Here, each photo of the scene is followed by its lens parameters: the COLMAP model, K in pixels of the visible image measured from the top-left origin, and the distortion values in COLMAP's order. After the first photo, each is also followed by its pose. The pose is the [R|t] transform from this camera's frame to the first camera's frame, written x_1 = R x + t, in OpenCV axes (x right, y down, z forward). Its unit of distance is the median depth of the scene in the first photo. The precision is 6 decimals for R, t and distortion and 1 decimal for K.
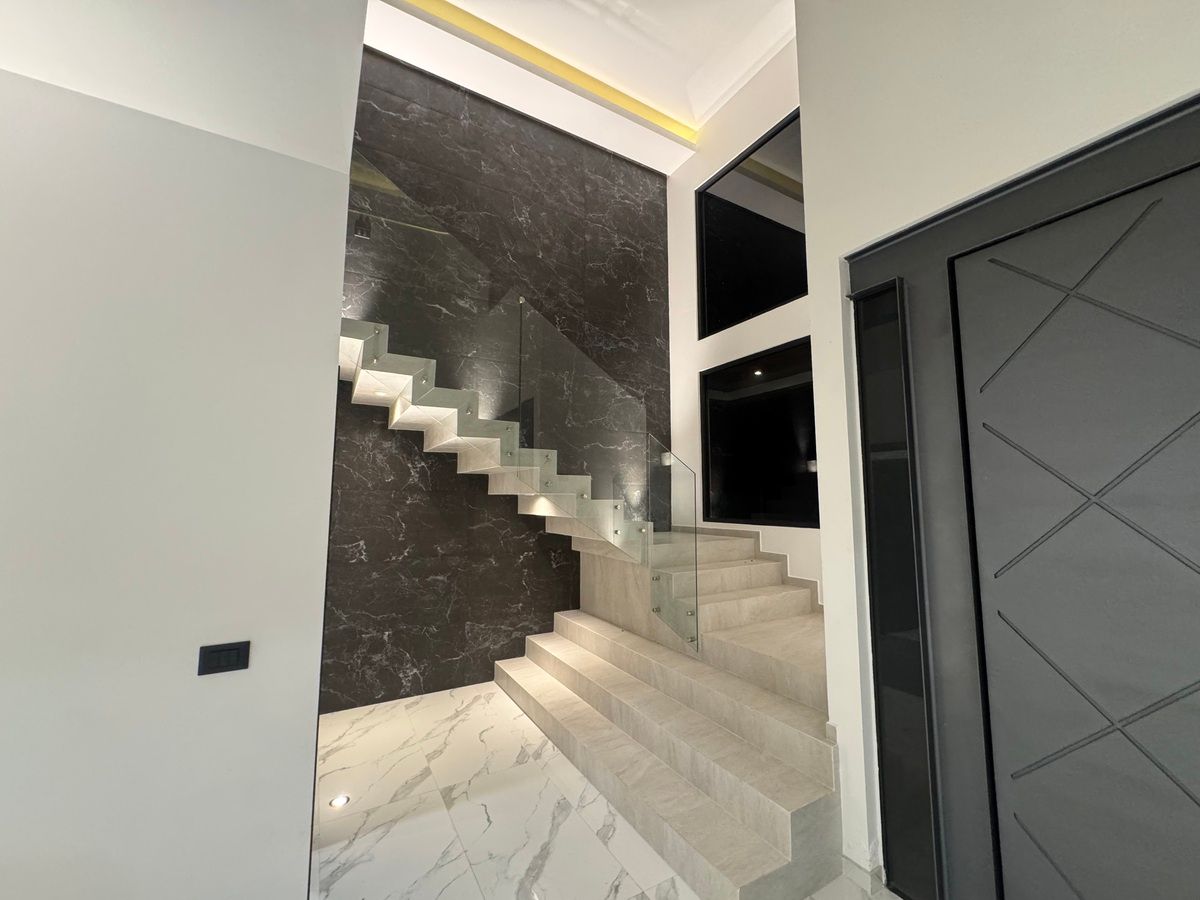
lens RADIAL K [[478.8, 0, 601.5], [0, 478.8, 446.6], [0, 0, 1]] dist [-0.002552, 0.000055]
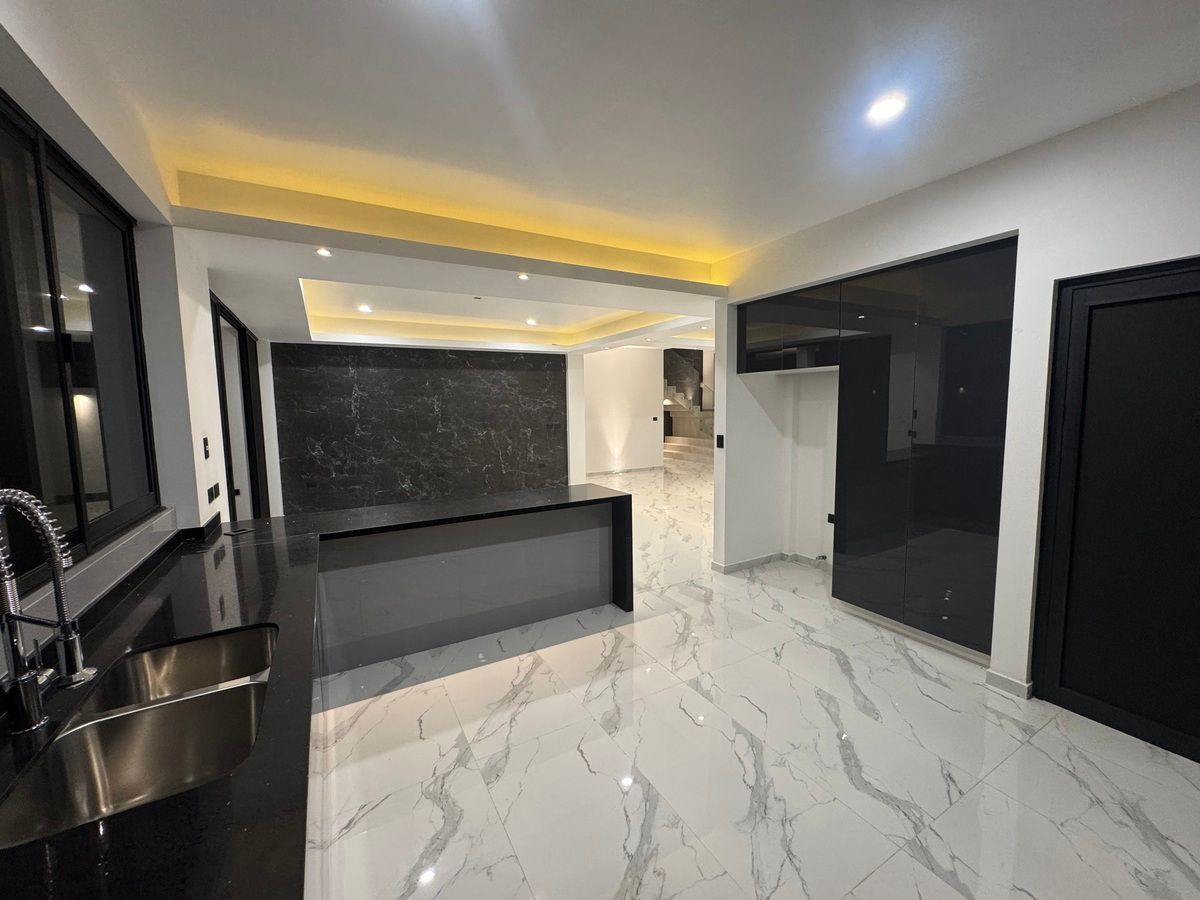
lens RADIAL K [[478.8, 0, 606.0], [0, 478.8, 449.8], [0, 0, 1]] dist [-0.002552, 0.000055]
pose [[0.999887, -0.014793, -0.002690, -0.535291], [0.015030, 0.979000, 0.203305, -0.229423], [-0.000374, -0.203323, 0.979112, -2.316547]]
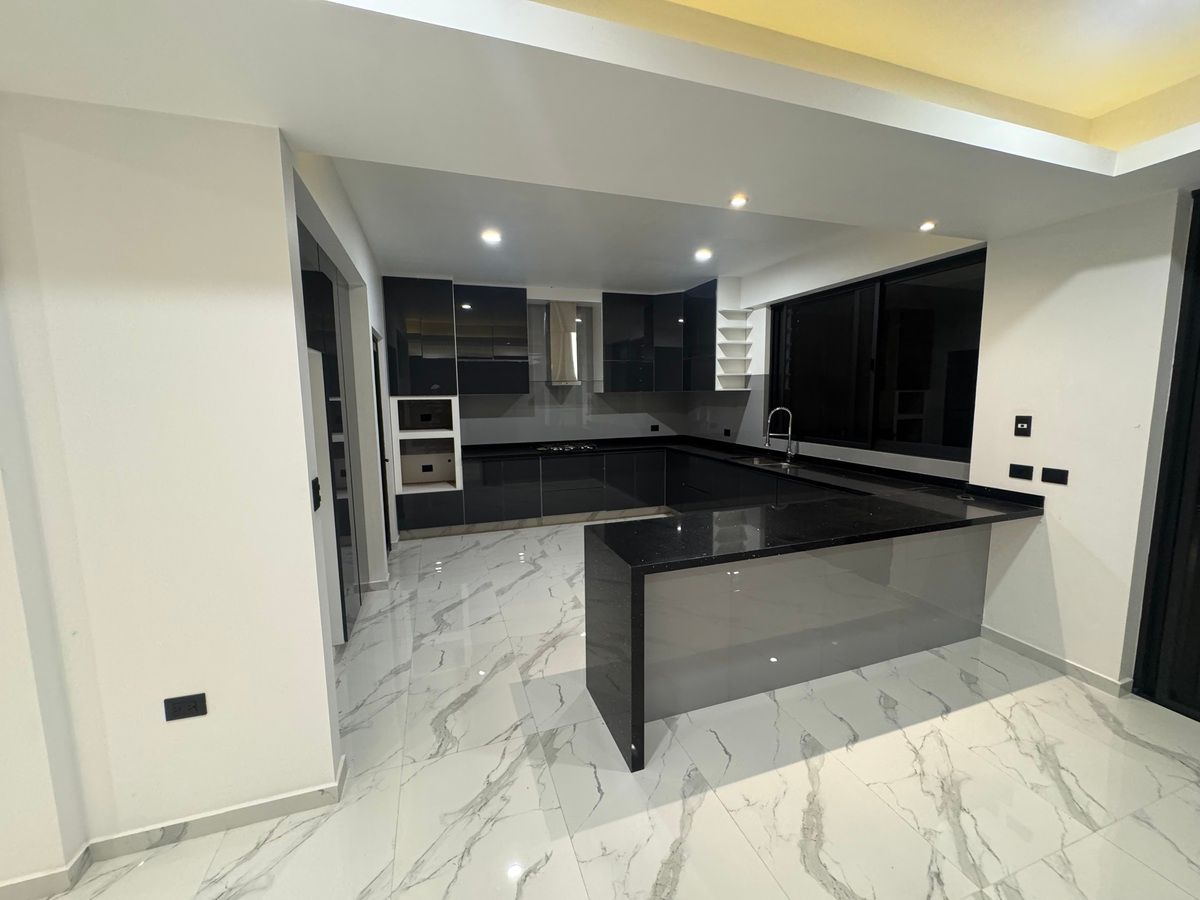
lens RADIAL K [[478.8, 0, 598.4], [0, 478.8, 453.5], [0, 0, 1]] dist [-0.002552, 0.000055]
pose [[-0.979493, -0.009008, 0.201278, -0.629372], [-0.004757, 0.999756, 0.021591, -0.081851], [-0.201423, 0.020190, -0.979296, -0.932391]]
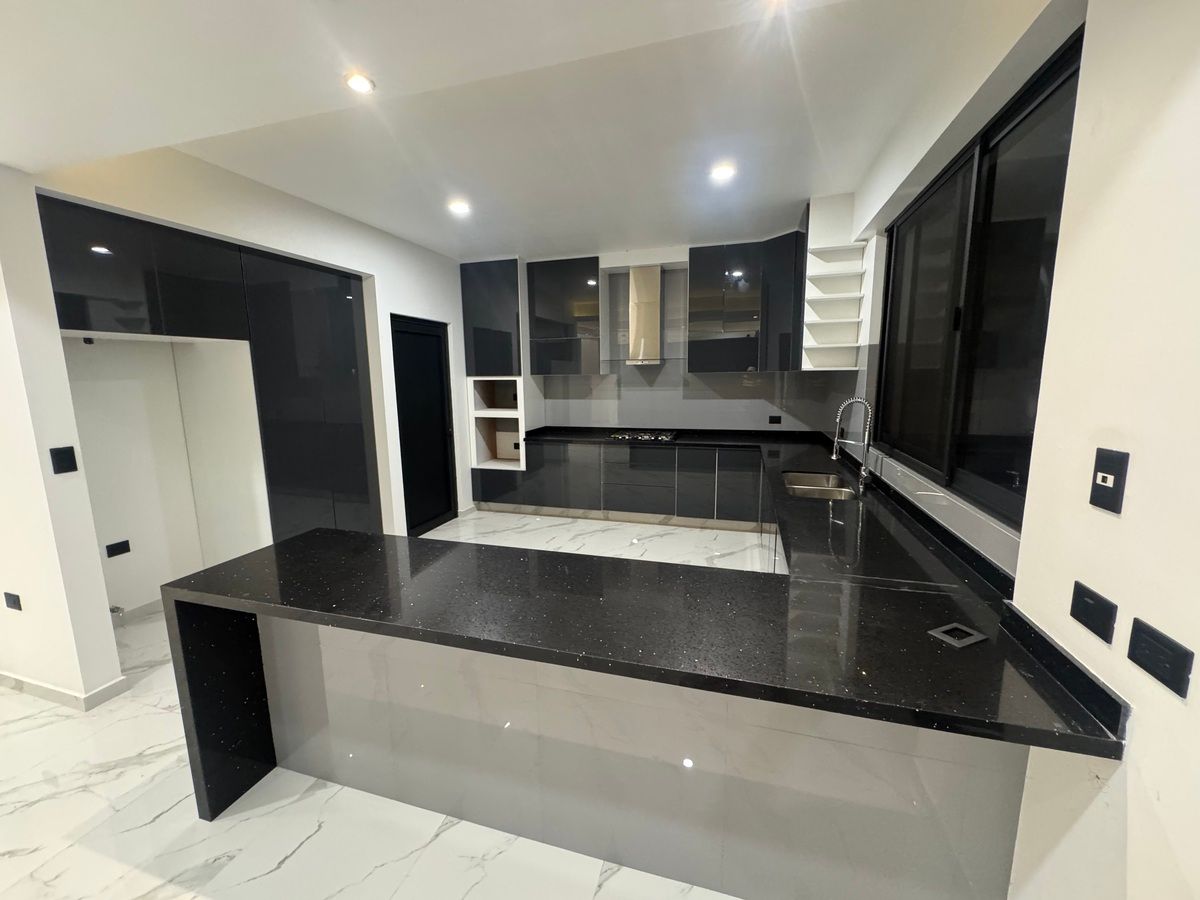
lens RADIAL K [[478.8, 0, 600.6], [0, 478.8, 451.7], [0, 0, 1]] dist [-0.002552, 0.000055]
pose [[-0.679445, -0.104457, 0.726253, -1.074455], [-0.063113, 0.994466, 0.083989, -0.125574], [-0.731007, 0.011230, -0.682278, -1.379036]]
